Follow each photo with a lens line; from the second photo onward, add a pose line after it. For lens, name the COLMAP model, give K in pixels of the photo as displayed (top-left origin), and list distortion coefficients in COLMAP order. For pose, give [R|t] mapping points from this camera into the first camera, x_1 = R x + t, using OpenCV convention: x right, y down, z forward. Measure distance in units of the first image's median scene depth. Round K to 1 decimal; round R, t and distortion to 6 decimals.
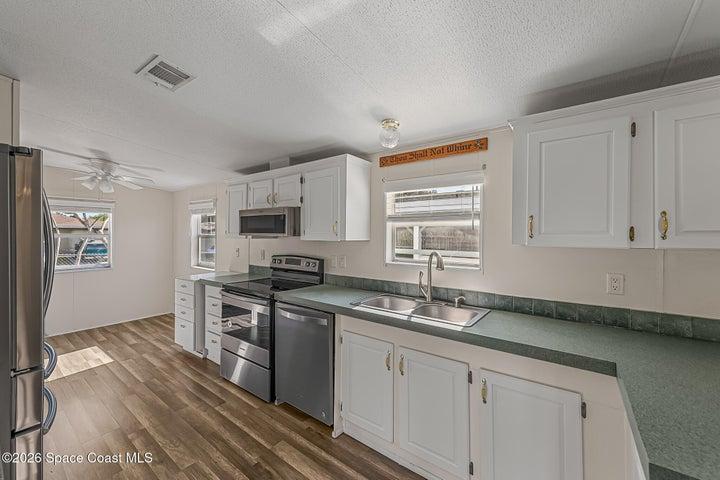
lens RADIAL K [[289.1, 0, 359.5], [0, 289.1, 232.5], [0, 0, 1]] dist [0.006575, 0.000541]
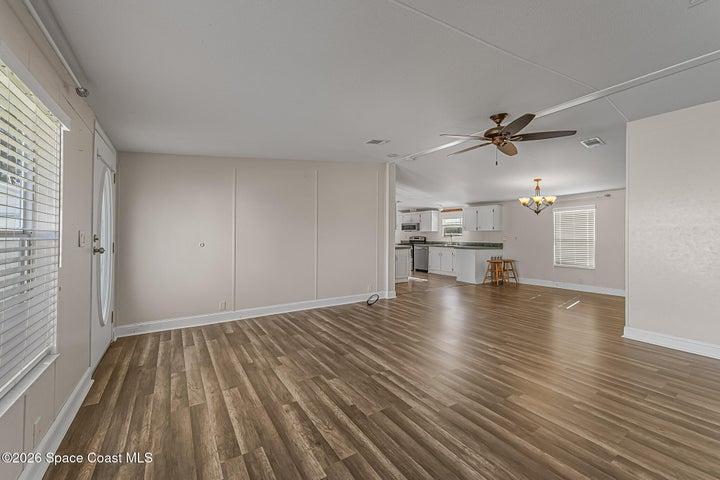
lens RADIAL K [[289.1, 0, 356.9], [0, 289.1, 236.4], [0, 0, 1]] dist [0.006575, 0.000541]
pose [[0.941935, 0.001777, -0.335791, 0.300331], [-0.001039, 0.999997, 0.002378, 0.082267], [0.335794, -0.001891, 0.941933, -2.895629]]
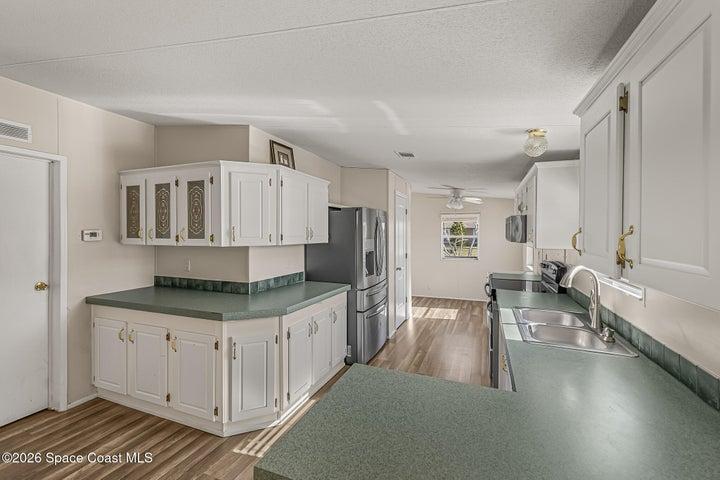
lens RADIAL K [[316.3, 0, 361.7], [0, 316.3, 234.8], [0, 0, 1]] dist [-0.000243, 0.000918]
pose [[0.270959, 0.007395, -0.962562, 0.747385], [0.003786, 0.999955, 0.008748, -0.025723], [0.962583, -0.006015, 0.270919, 0.083261]]
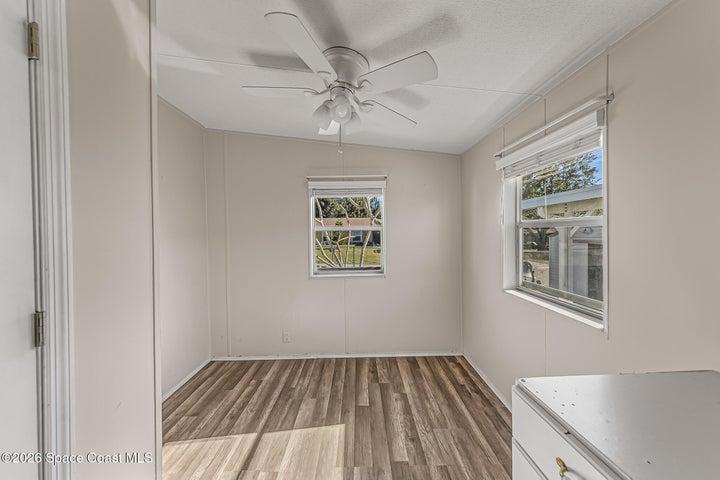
lens RADIAL K [[239.2, 0, 356.5], [0, 239.2, 234.9], [0, 0, 1]] dist [0.008507, -0.000171]
pose [[0.599743, 0.000343, -0.800193, -0.710966], [0.012917, 0.999865, 0.010110, 0.034713], [0.800089, -0.016399, 0.599658, 0.992729]]
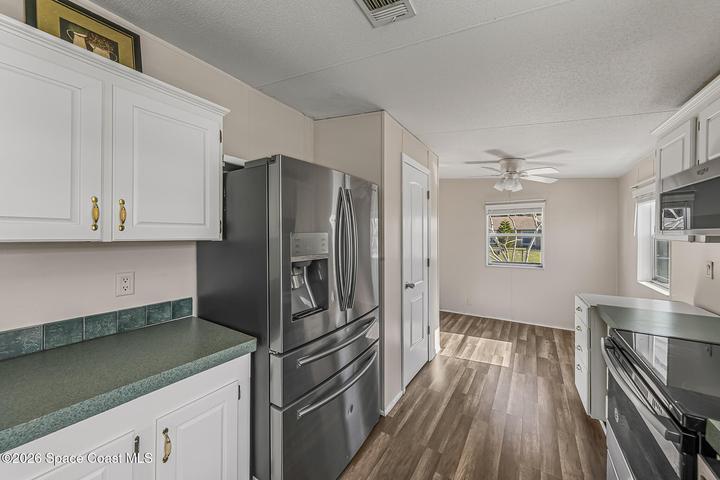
lens RADIAL K [[261.7, 0, 364.7], [0, 261.7, 233.1], [0, 0, 1]] dist [-0.001307, -0.000090]
pose [[0.082927, -0.005136, -0.996542, -0.040253], [0.003845, 0.999981, -0.004834, 0.007879], [0.996548, -0.003431, 0.082945, 0.540207]]
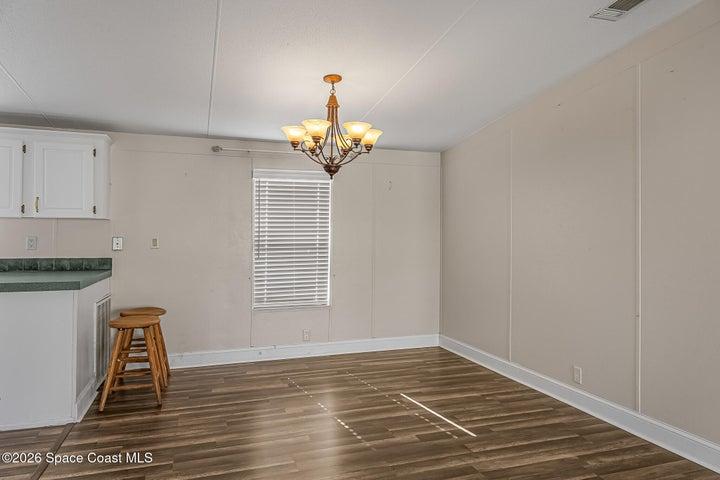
lens RADIAL K [[510.3, 0, 359.1], [0, 510.3, 239.3], [0, 0, 1]] dist [0.037621, 0.000881]
pose [[0.575969, -0.008899, 0.817423, -0.221217], [-0.008874, 0.999814, 0.017137, 0.058141], [-0.817423, -0.017124, 0.575783, -1.220266]]
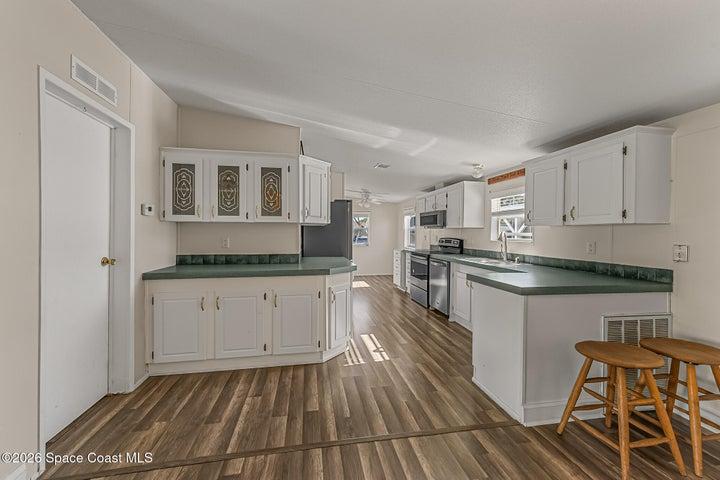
lens RADIAL K [[289.1, 0, 357.9], [0, 289.1, 233.1], [0, 0, 1]] dist [0.006575, 0.000541]
pose [[0.734974, 0.003393, -0.678087, 0.627849], [-0.002104, 0.999994, 0.002723, 0.054245], [0.678092, -0.000575, 0.734977, -0.731310]]
